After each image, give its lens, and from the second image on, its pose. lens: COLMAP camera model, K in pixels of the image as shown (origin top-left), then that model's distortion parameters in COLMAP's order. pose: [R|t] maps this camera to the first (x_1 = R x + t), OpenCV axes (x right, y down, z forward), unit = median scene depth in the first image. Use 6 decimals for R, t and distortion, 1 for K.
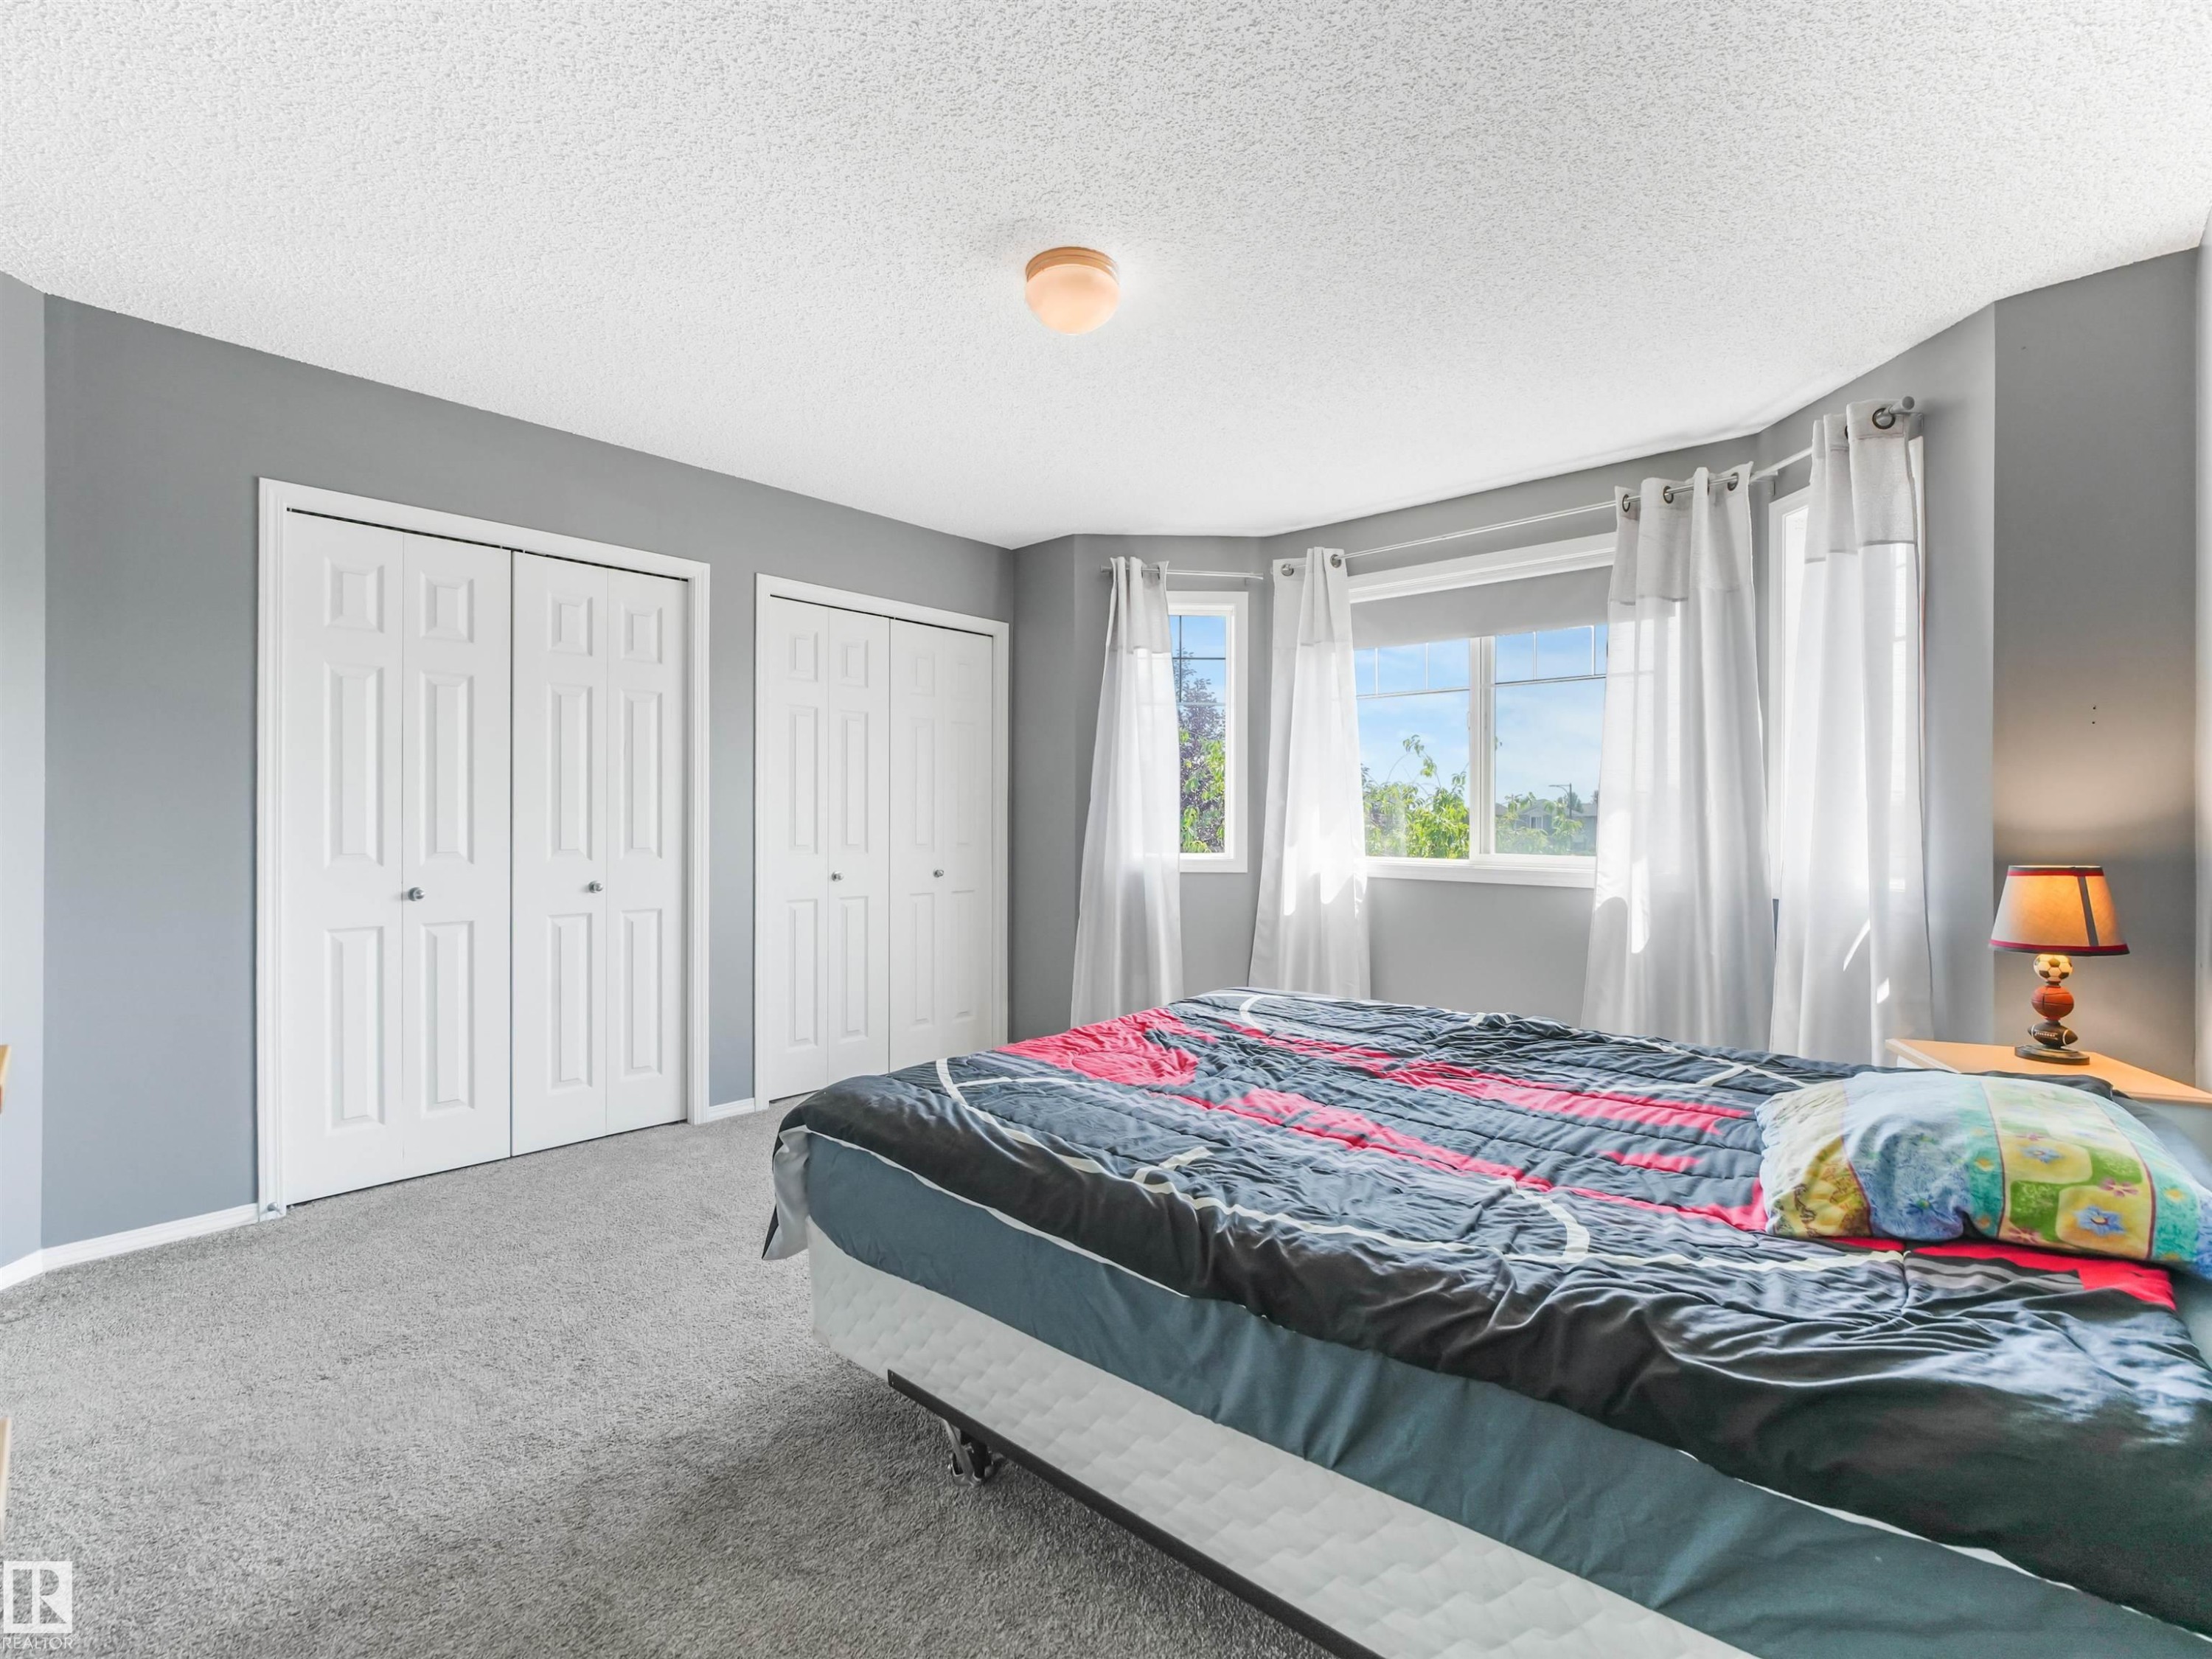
lens RADIAL K [[1018.3, 0, 1101.4], [0, 1018.3, 835.6], [0, 0, 1]] dist [-0.019017, -0.000055]
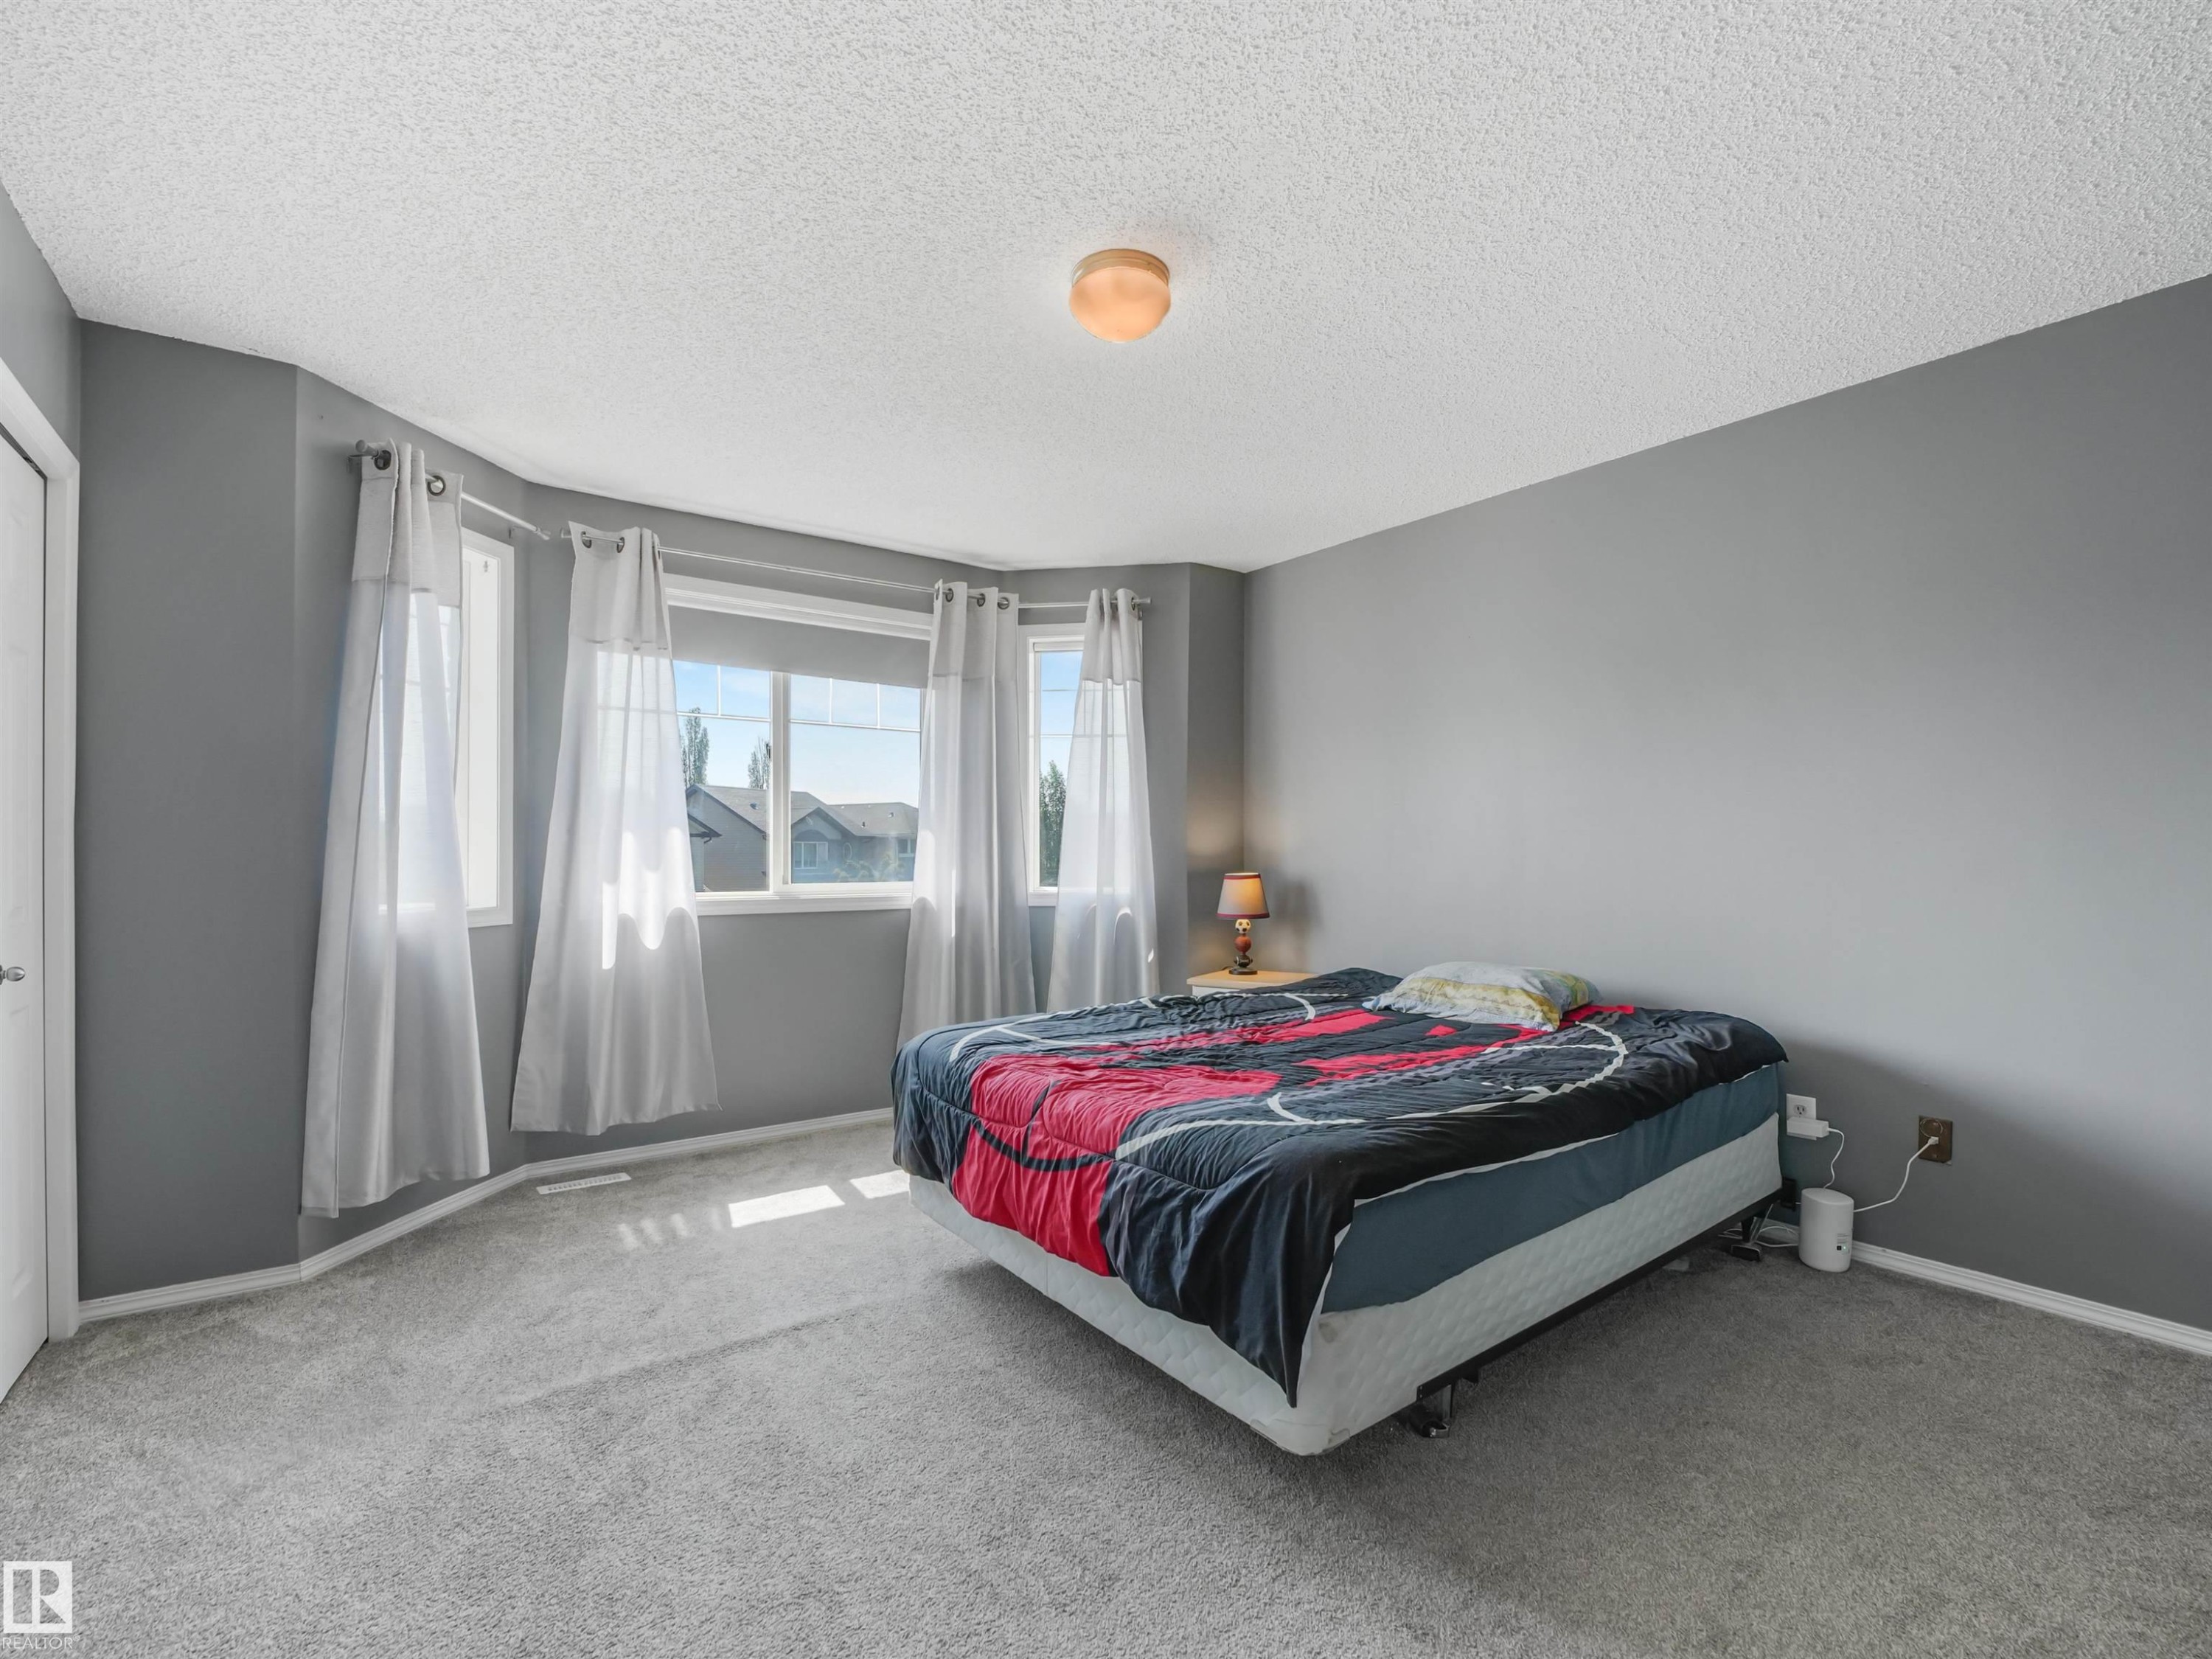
lens RADIAL K [[1036.7, 0, 1107.0], [0, 1036.7, 842.6], [0, 0, 1]] dist [-0.002462, -0.000039]
pose [[0.190967, 0.002784, 0.981593, -0.558215], [0.015935, 0.999855, -0.005935, -0.011891], [-0.981467, 0.016775, 0.190895, 0.462919]]
